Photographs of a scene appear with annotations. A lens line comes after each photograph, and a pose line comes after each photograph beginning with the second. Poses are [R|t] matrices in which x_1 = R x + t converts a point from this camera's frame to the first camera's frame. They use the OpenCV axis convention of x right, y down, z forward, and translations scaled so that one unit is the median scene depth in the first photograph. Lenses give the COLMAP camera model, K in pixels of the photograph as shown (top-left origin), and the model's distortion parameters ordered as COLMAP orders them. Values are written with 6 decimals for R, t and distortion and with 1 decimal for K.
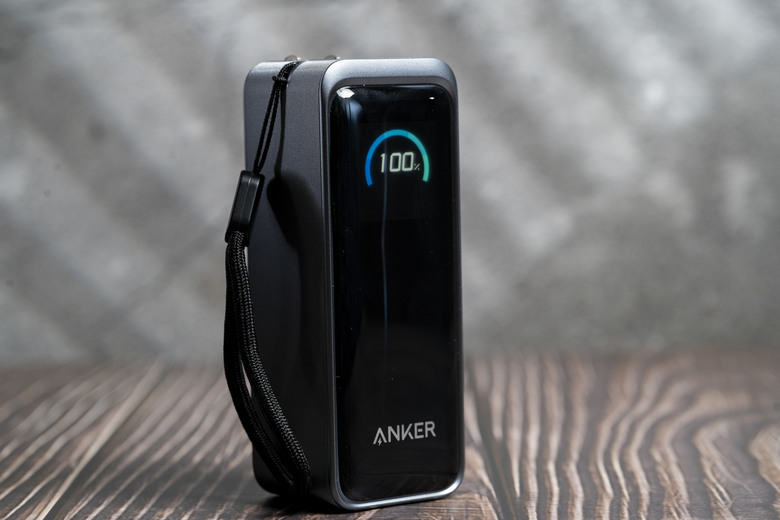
lens RADIAL K [[2510.5, 0, 390.0], [0, 2510.5, 260.0], [0, 0, 1]] dist [0.552223, -0.747723]
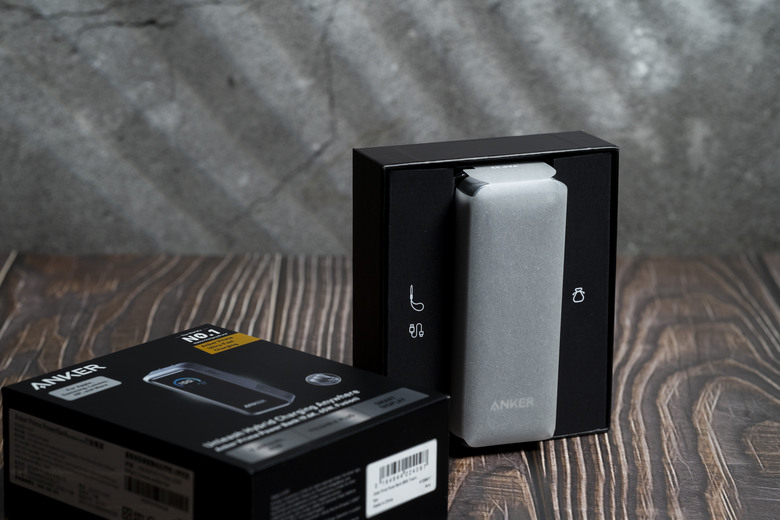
lens RADIAL K [[2510.5, 0, 390.0], [0, 2510.5, 260.0], [0, 0, 1]] dist [0.552223, -0.747723]
pose [[0.999326, 0.027970, 0.023754, -0.074314], [-0.032618, 0.973630, 0.225789, -0.332455], [-0.016812, -0.226411, 0.973887, -0.430823]]
